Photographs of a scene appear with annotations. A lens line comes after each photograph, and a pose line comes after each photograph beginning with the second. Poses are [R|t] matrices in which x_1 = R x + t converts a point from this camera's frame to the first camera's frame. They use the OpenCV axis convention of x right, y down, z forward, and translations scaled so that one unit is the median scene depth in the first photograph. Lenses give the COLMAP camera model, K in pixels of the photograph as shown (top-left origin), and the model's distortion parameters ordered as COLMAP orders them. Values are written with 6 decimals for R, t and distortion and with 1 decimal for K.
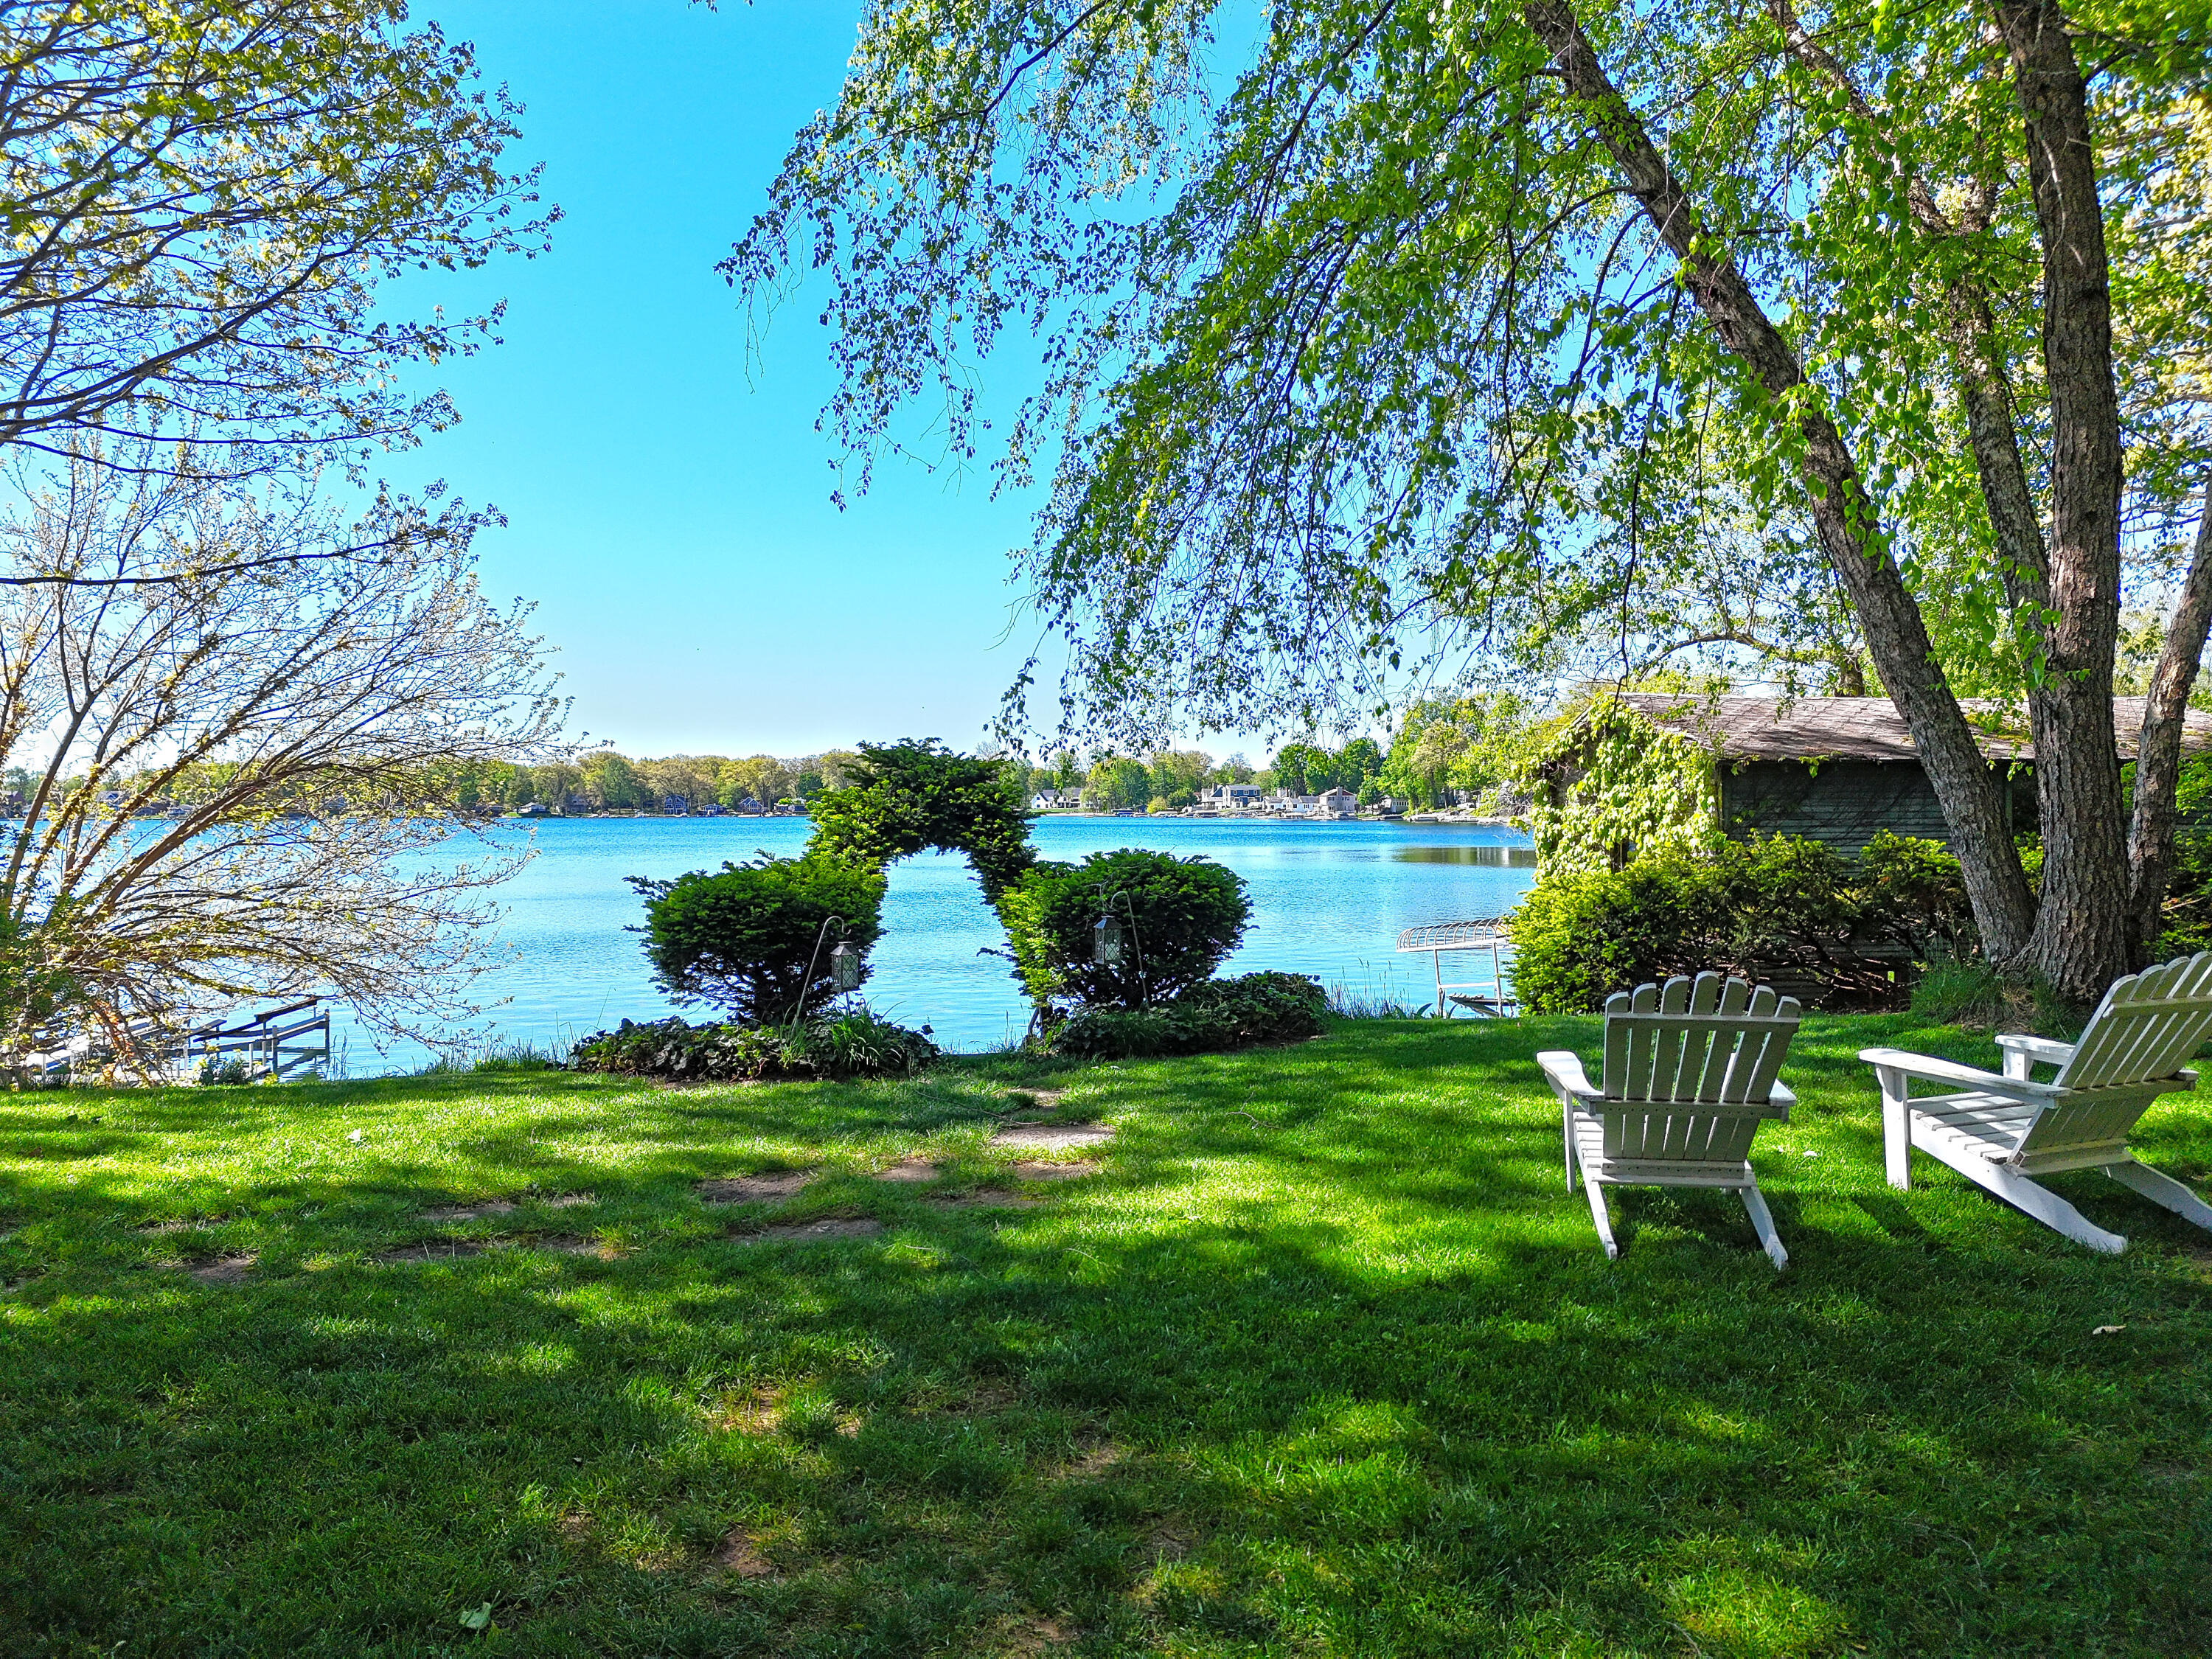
lens RADIAL K [[1539.1, 0, 1115.2], [0, 1539.1, 837.5], [0, 0, 1]] dist [0.062323, -0.058019]
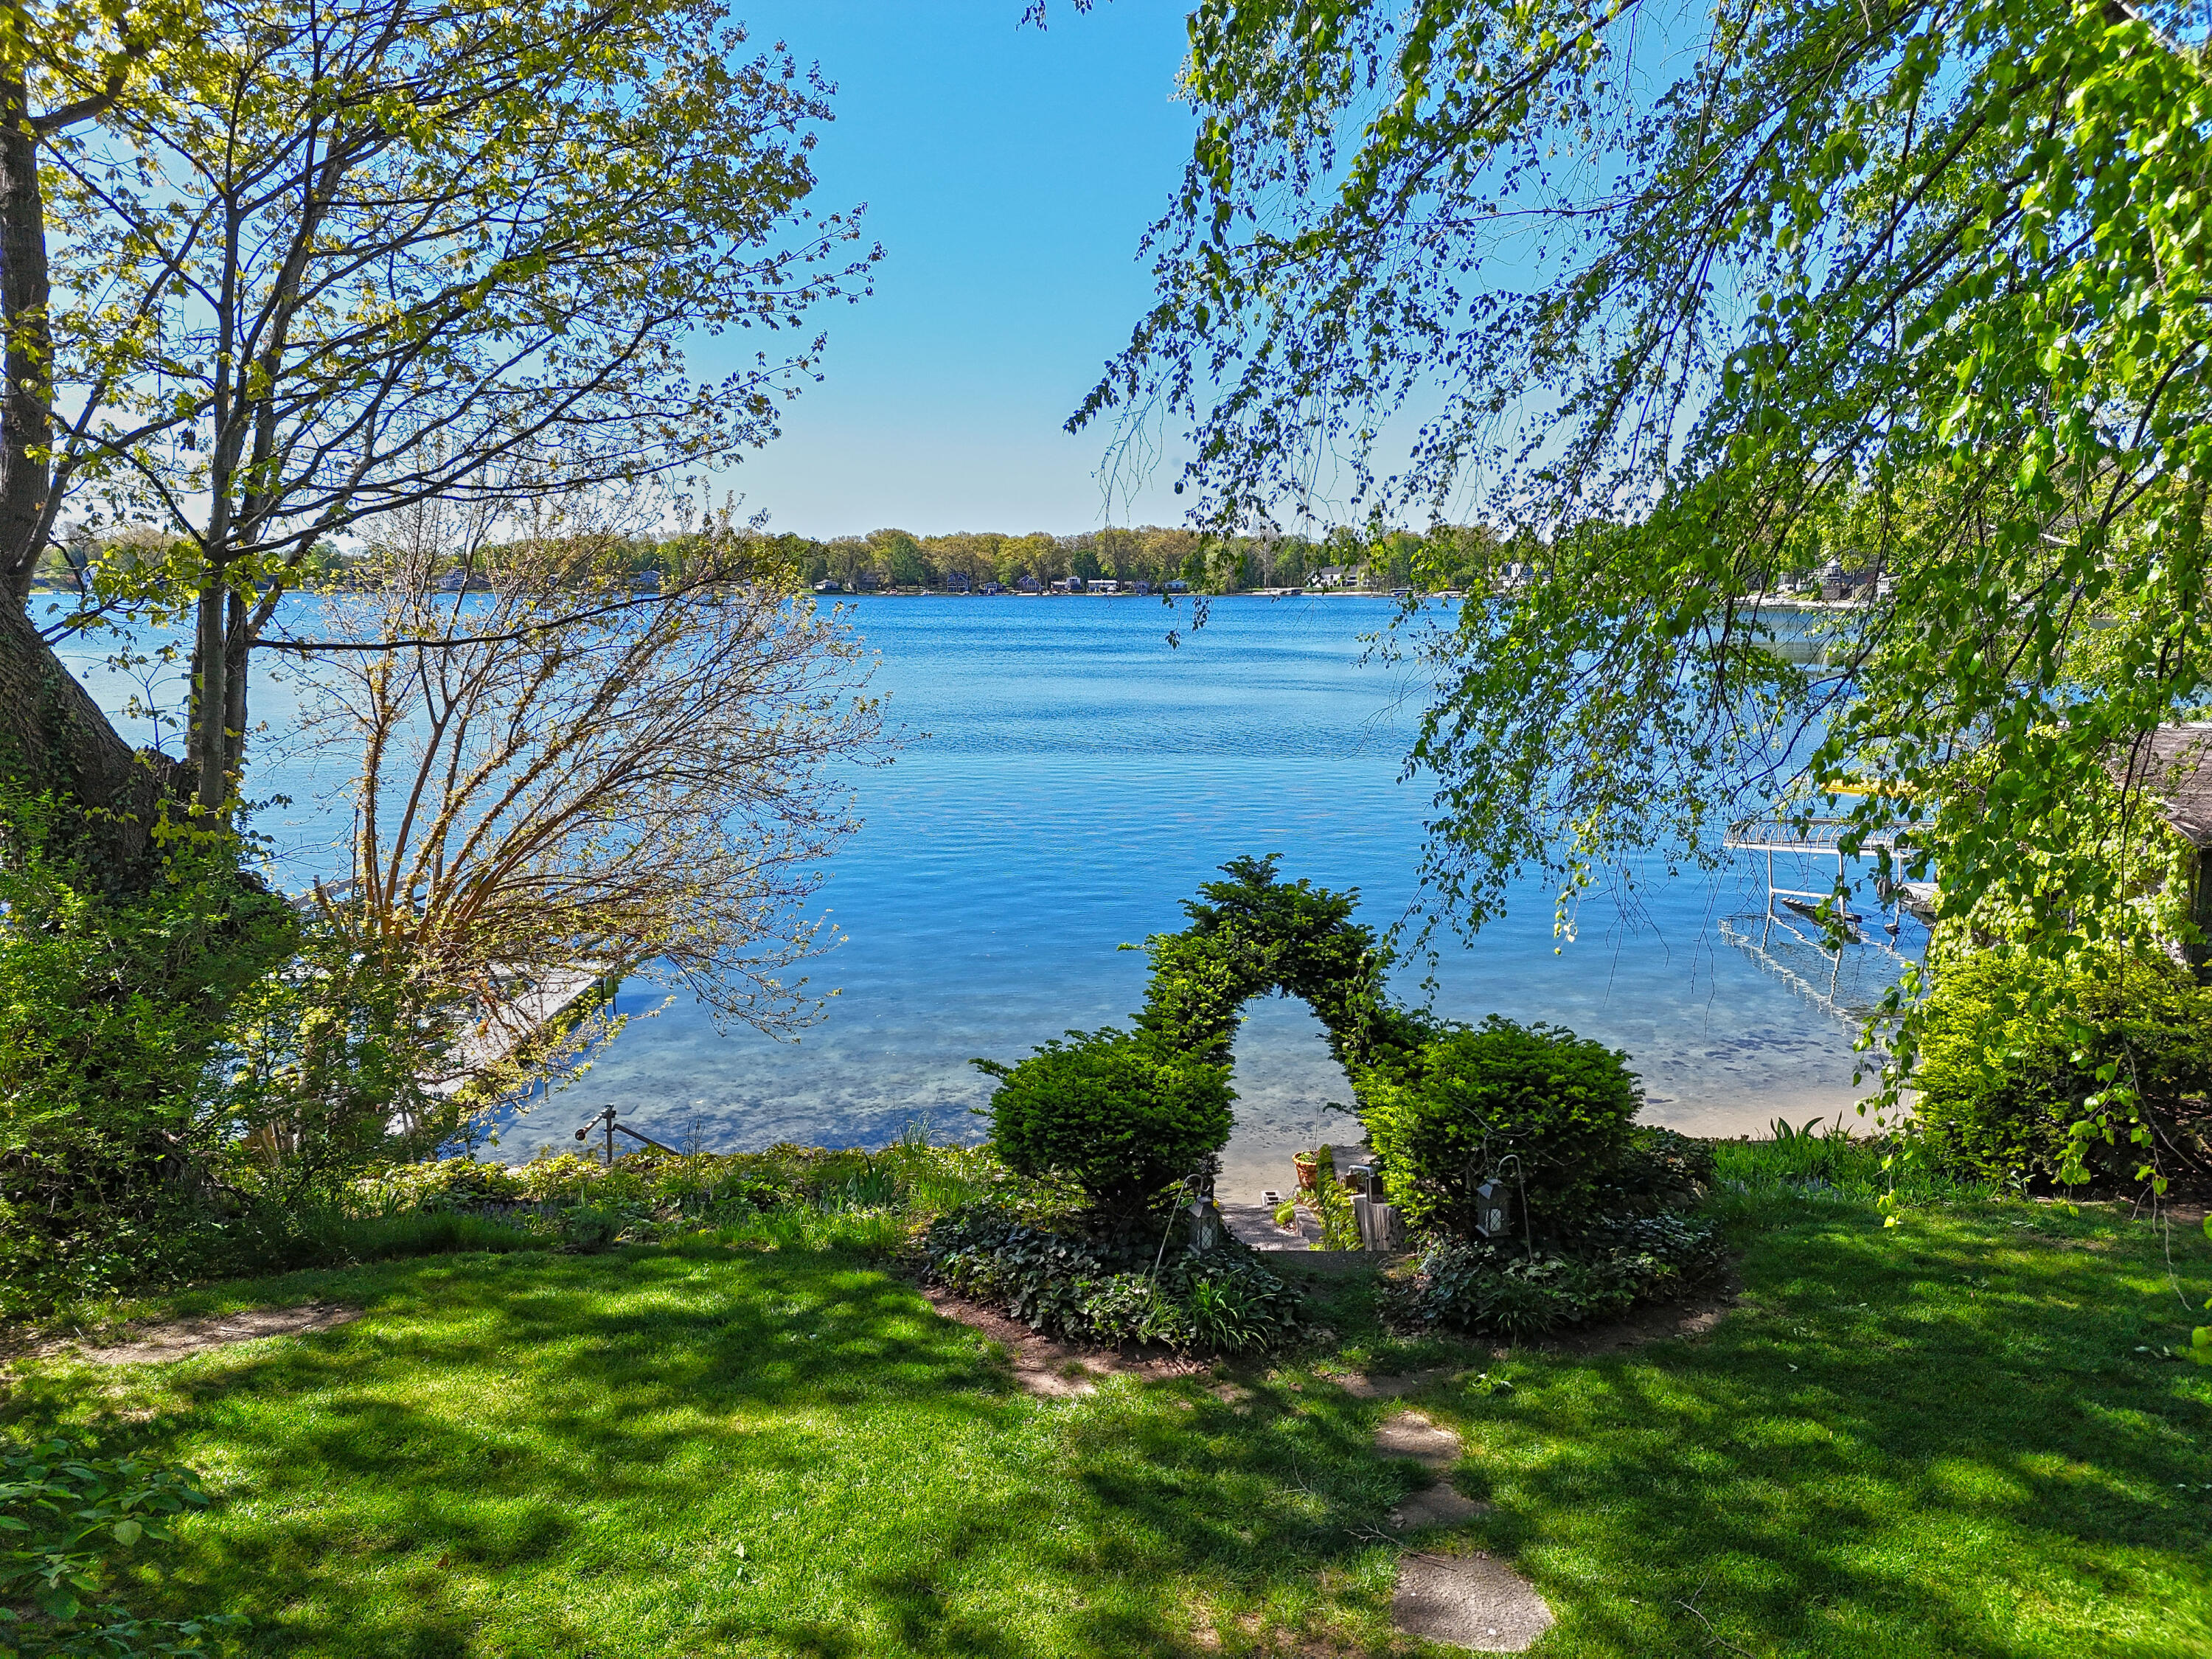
lens RADIAL K [[1539.1, 0, 1115.2], [0, 1539.1, 837.5], [0, 0, 1]] dist [0.062323, -0.058019]
pose [[0.984362, 0.030585, -0.173480, -0.050484], [-0.005453, 0.989631, 0.143533, -0.196566], [0.176071, -0.140342, 0.974322, 0.079183]]
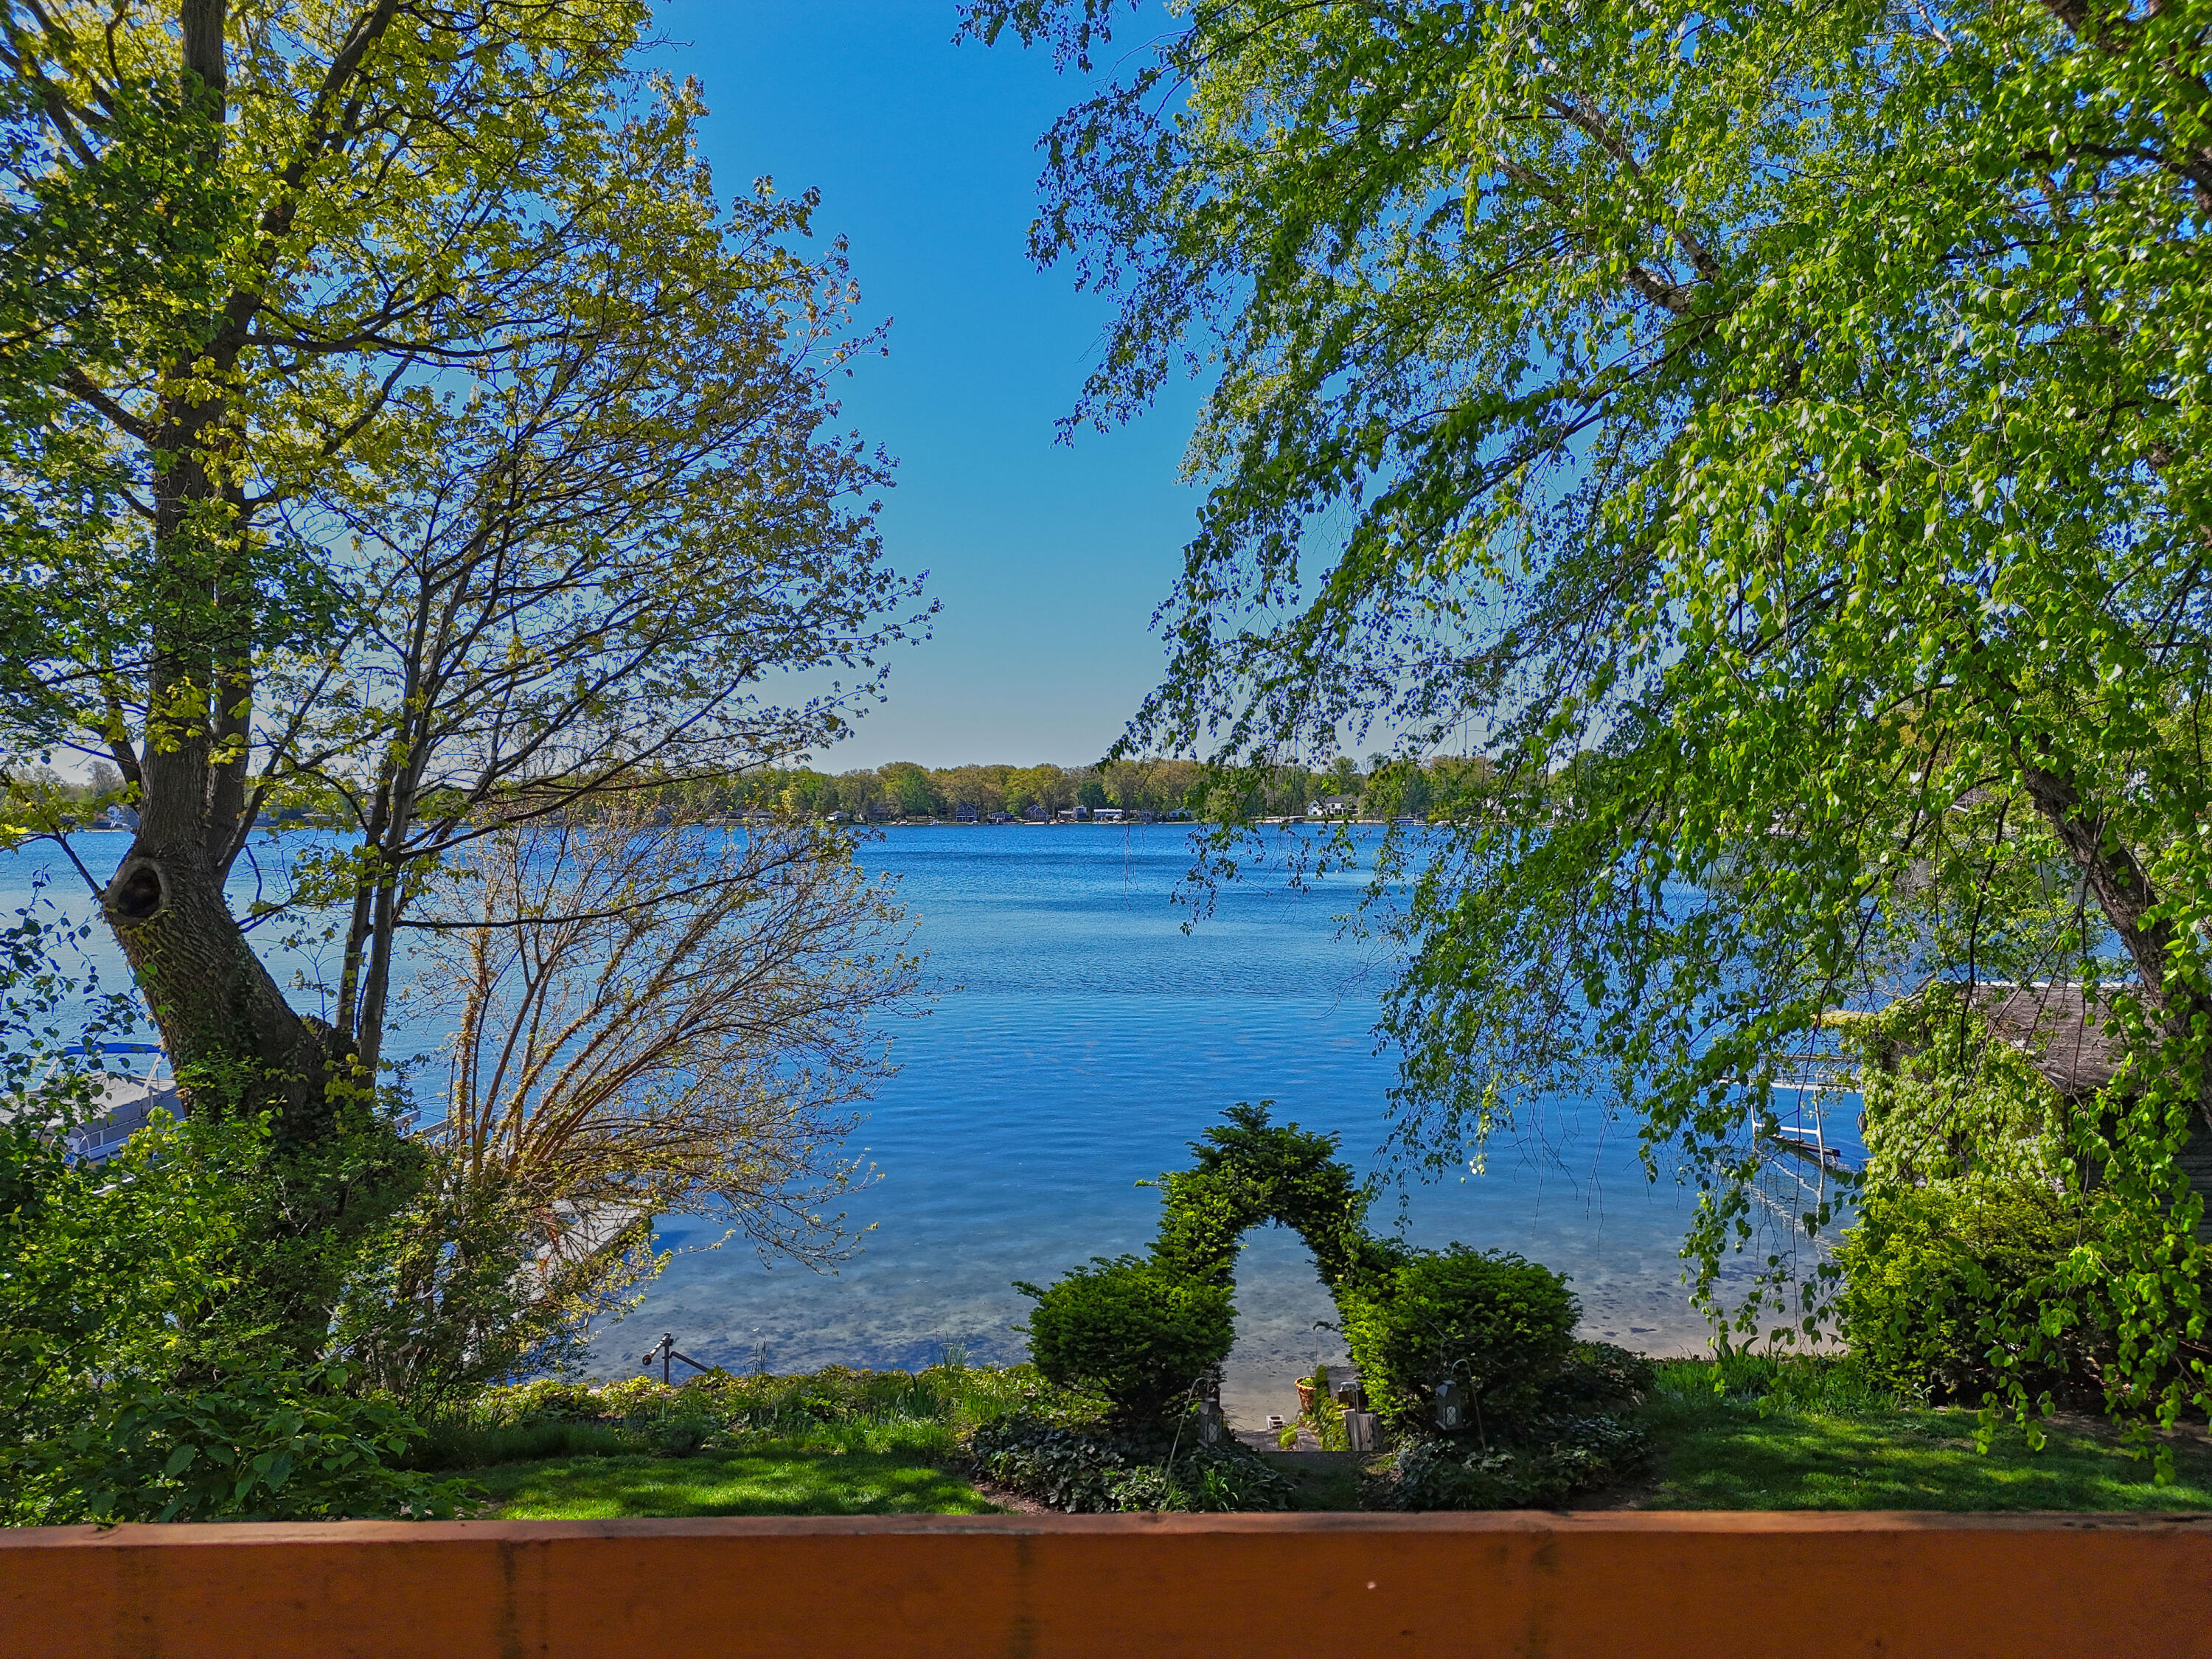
lens RADIAL K [[1539.1, 0, 1115.2], [0, 1539.1, 837.5], [0, 0, 1]] dist [0.062323, -0.058019]
pose [[0.983658, 0.000514, -0.180046, -0.027397], [-0.001116, 0.999994, -0.003243, -0.235801], [0.180044, 0.003391, 0.983653, -0.088028]]
